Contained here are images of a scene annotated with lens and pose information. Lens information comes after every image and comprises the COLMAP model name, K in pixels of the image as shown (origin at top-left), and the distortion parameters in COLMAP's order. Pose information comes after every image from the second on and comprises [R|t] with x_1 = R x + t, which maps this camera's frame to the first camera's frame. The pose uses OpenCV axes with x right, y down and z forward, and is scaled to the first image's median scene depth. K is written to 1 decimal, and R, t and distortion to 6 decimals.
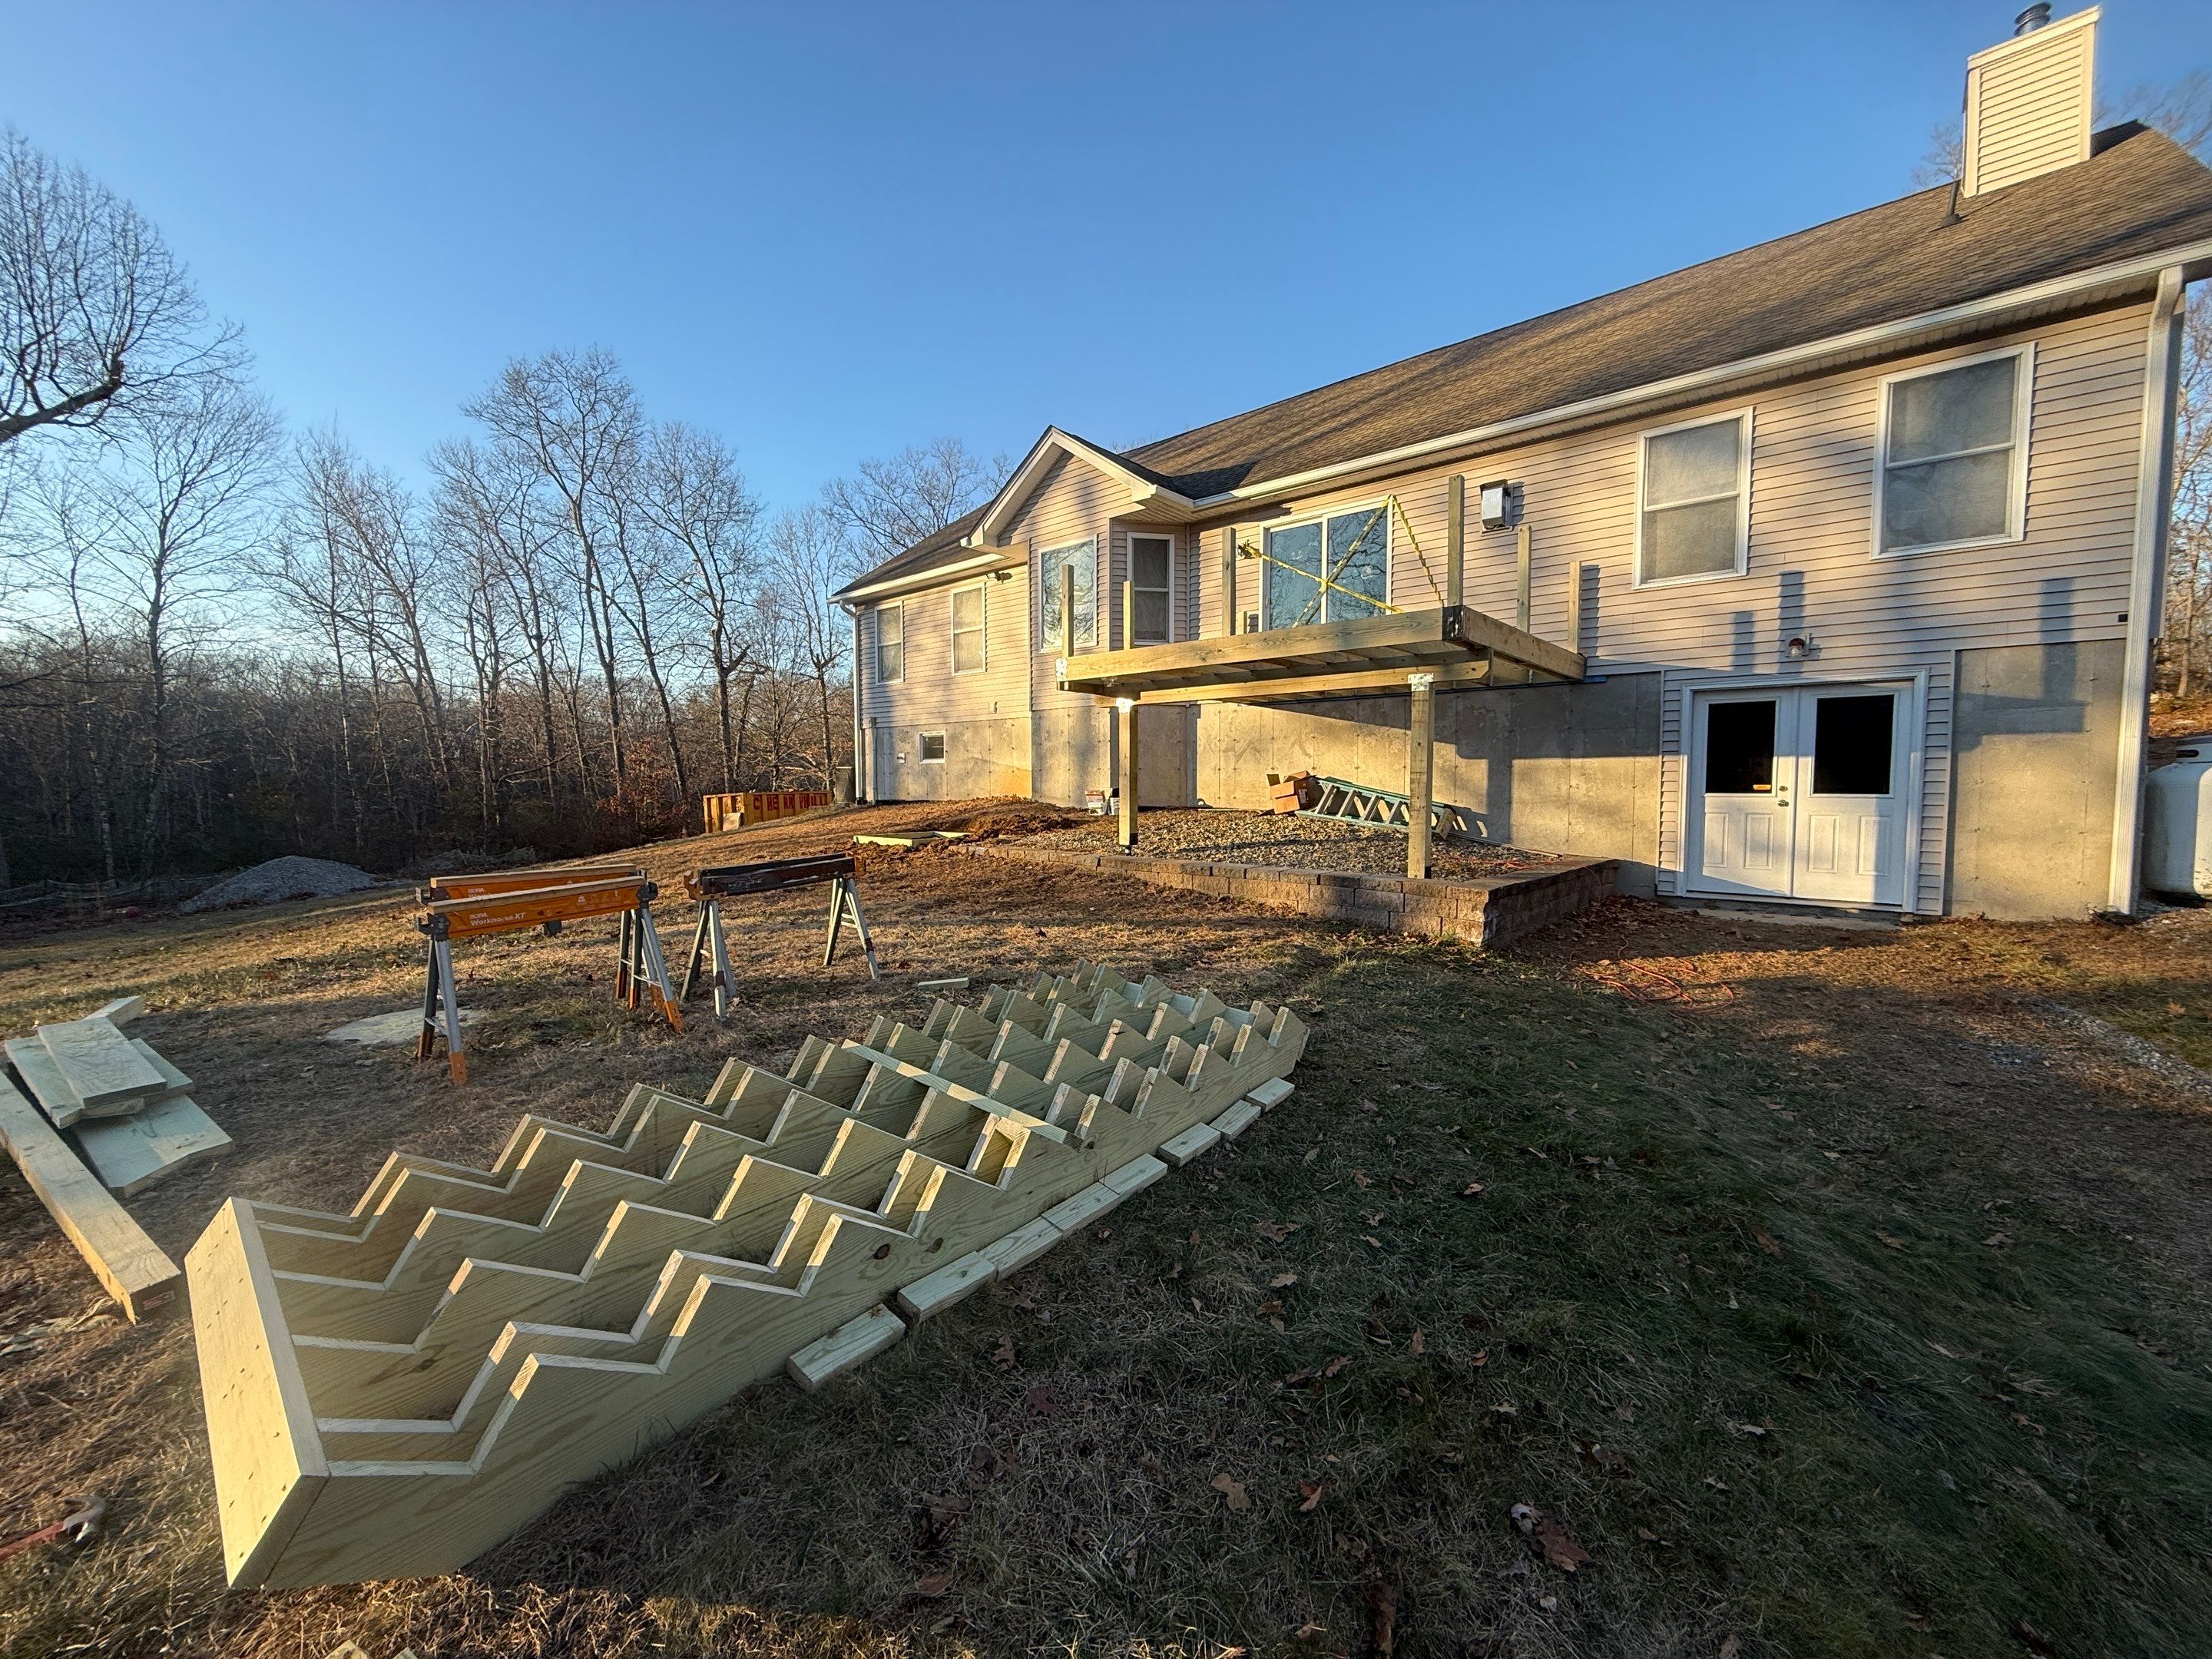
lens RADIAL K [[861.5, 0, 1106.0], [0, 861.5, 829.5], [0, 0, 1]] dist [0.000071, 0.000006]
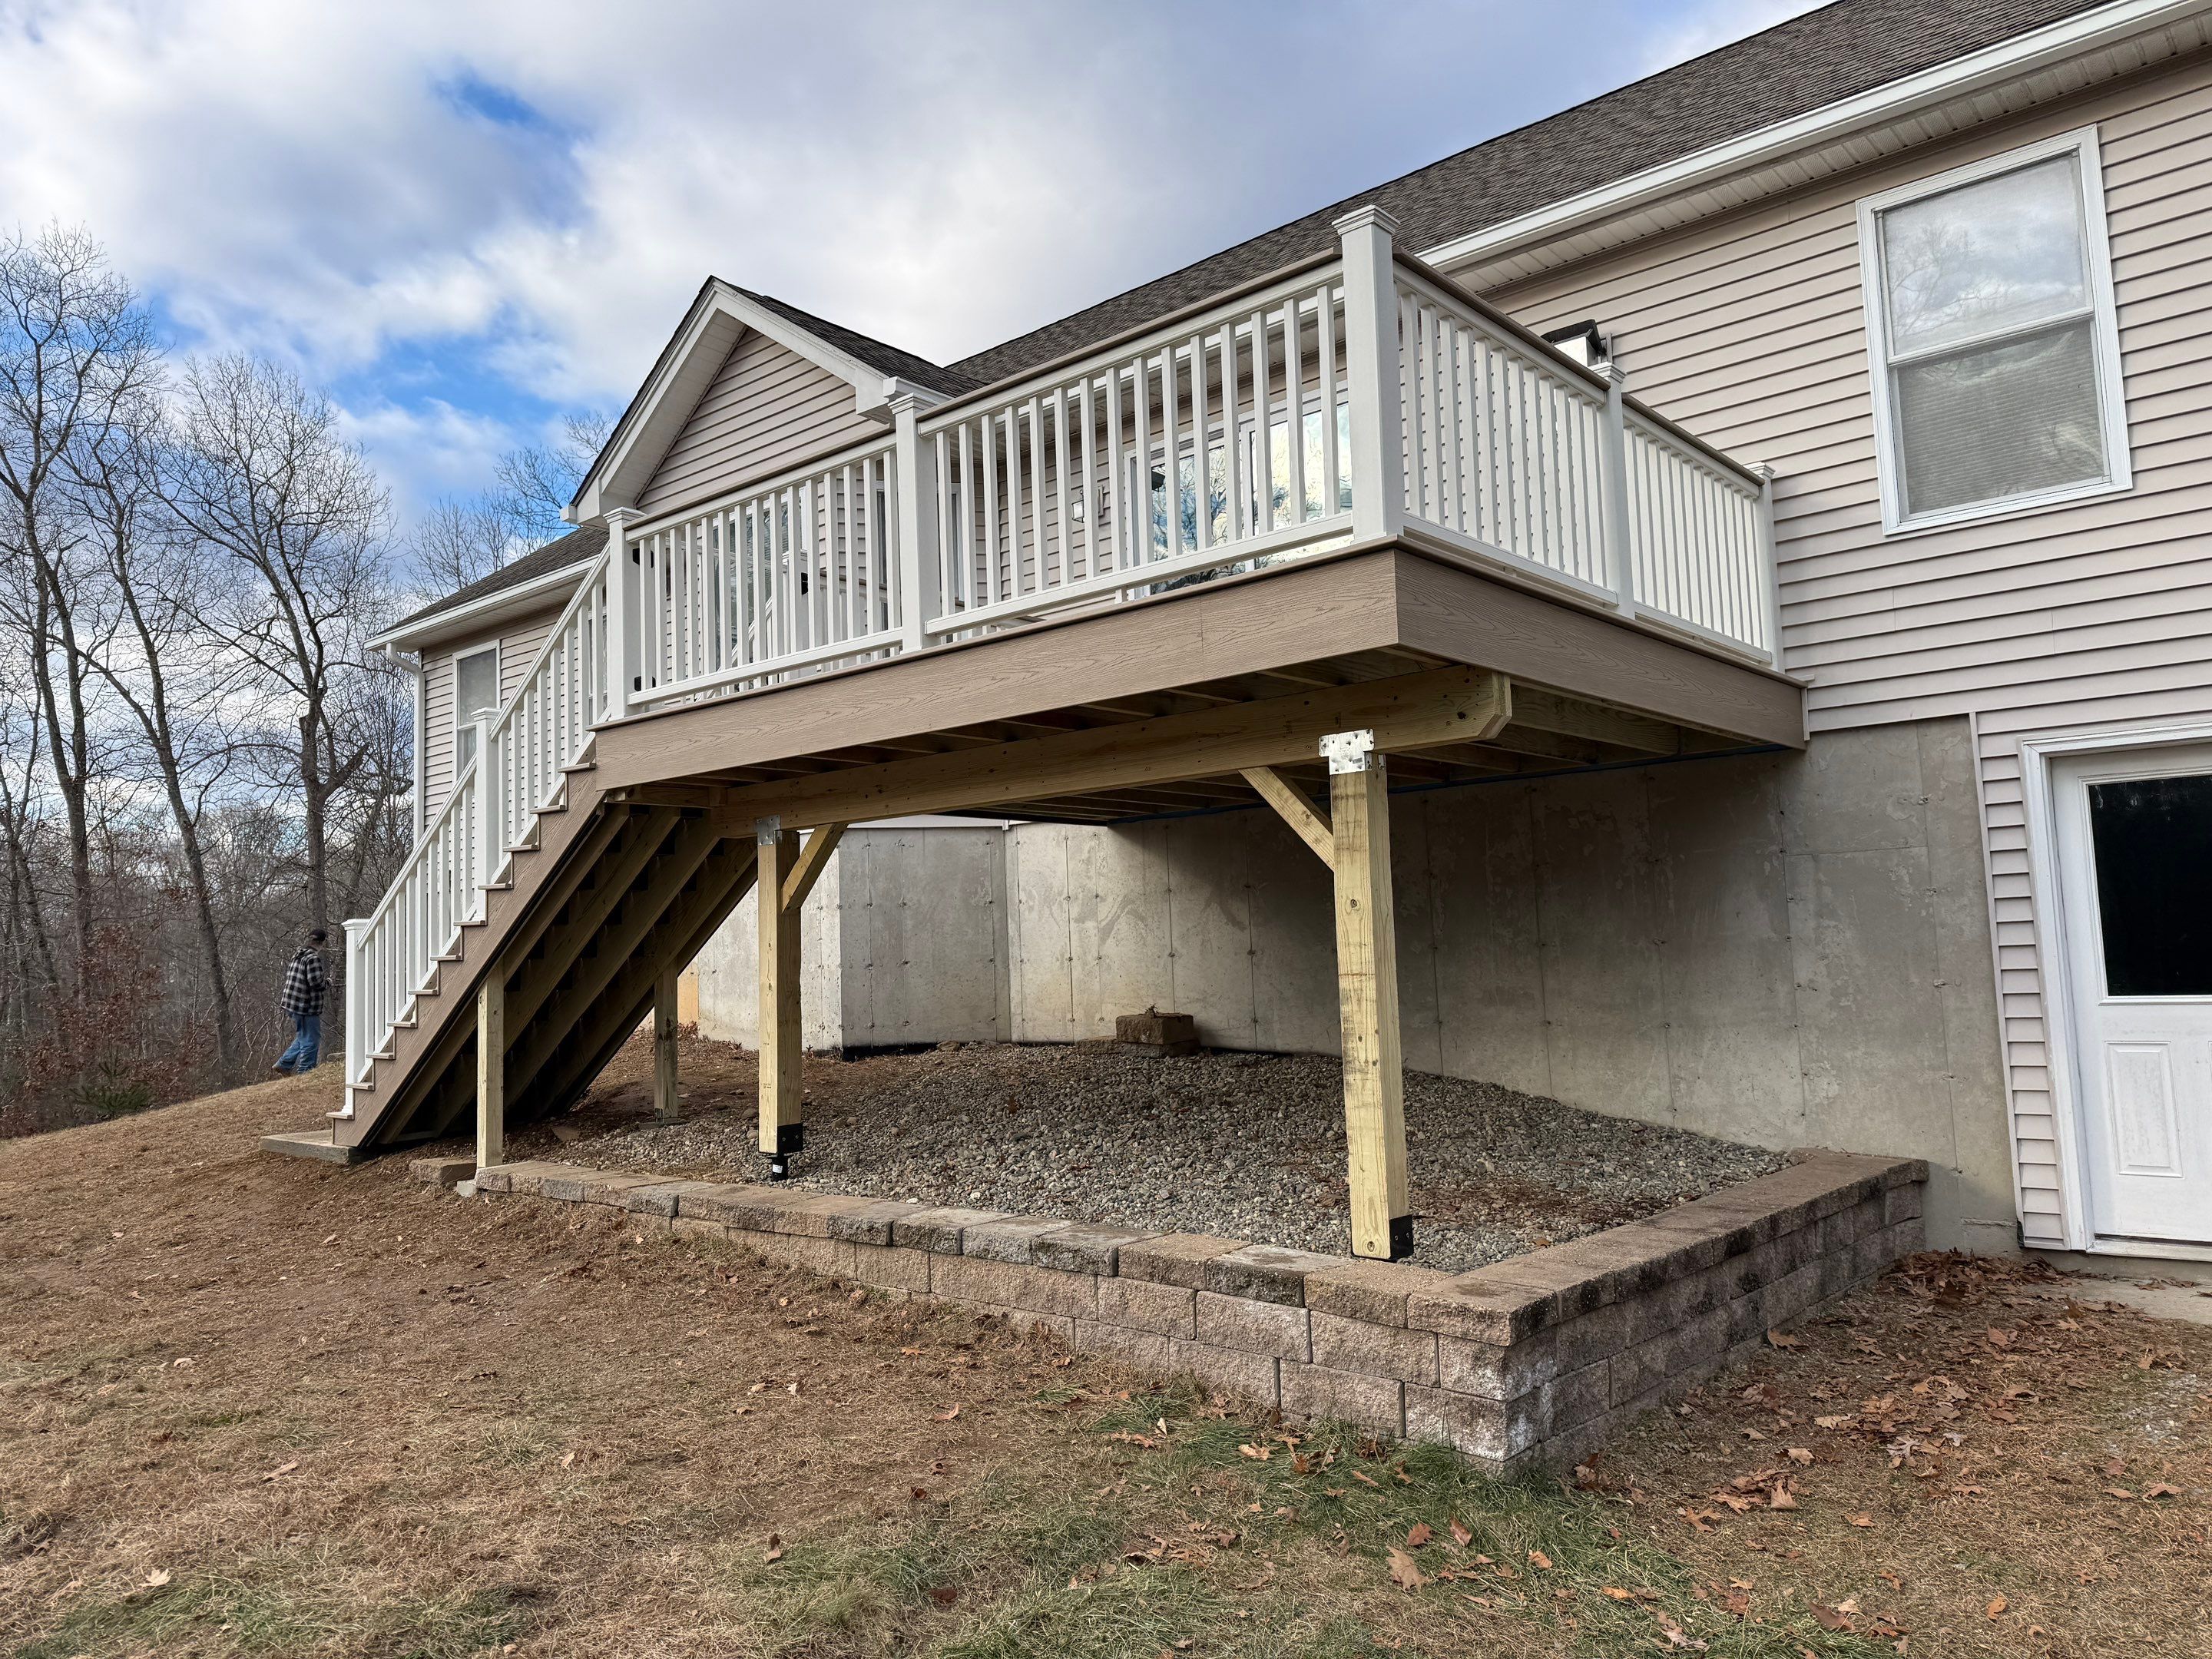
lens RADIAL K [[1490.9, 0, 1110.7], [0, 1490.9, 813.7], [0, 0, 1]] dist [0.030530, -0.052141]
pose [[0.999491, -0.030577, -0.009080, 0.213866], [0.028816, 0.987649, -0.154010, -0.031654], [0.013677, 0.153670, 0.988028, 0.256430]]
